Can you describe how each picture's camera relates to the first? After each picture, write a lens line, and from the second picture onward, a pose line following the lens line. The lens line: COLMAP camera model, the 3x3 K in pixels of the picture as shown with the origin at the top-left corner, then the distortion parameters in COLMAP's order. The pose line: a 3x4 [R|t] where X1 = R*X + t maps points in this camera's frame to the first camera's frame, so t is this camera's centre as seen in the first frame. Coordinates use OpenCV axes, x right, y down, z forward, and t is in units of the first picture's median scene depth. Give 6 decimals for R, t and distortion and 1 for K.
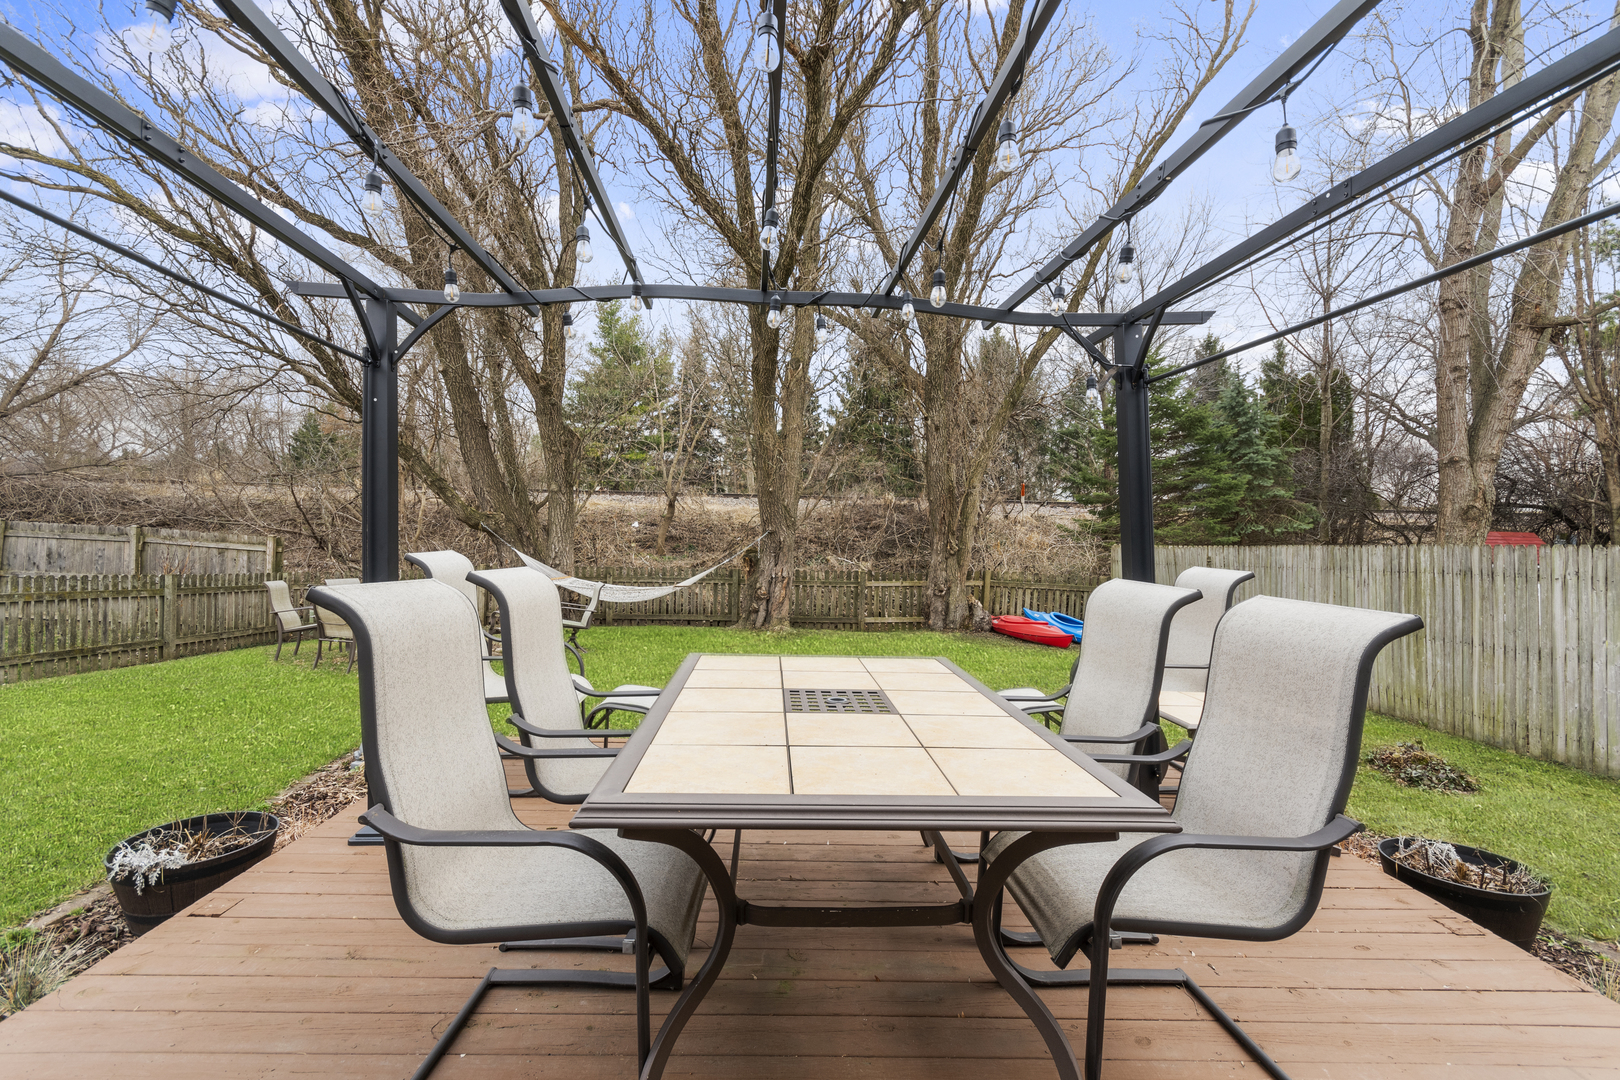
lens RADIAL K [[713.5, 0, 806.4], [0, 713.5, 535.8], [0, 0, 1]] dist [0.006594, -0.002690]
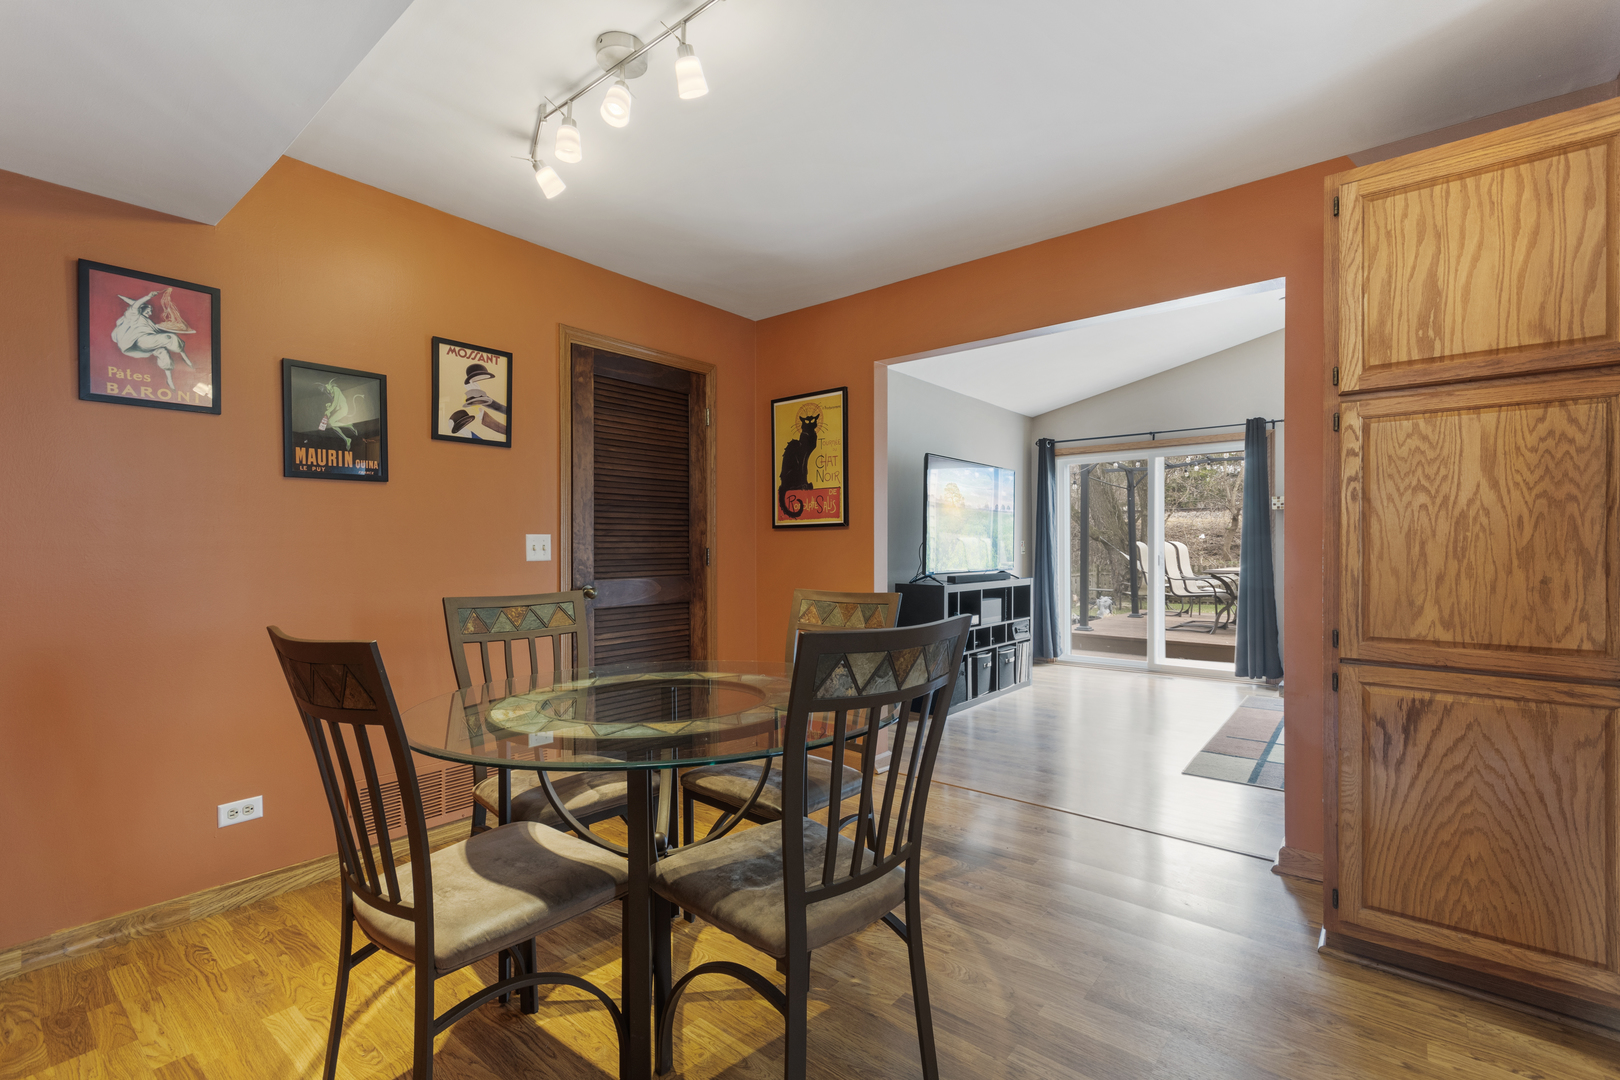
lens RADIAL K [[713.5, 0, 813.8], [0, 713.5, 548.2], [0, 0, 1]] dist [0.006594, -0.002690]
pose [[0.756165, -0.022683, -0.653988, 0.058038], [0.017176, 0.999743, -0.014815, 0.011560], [0.654156, -0.000031, 0.756360, -0.361875]]
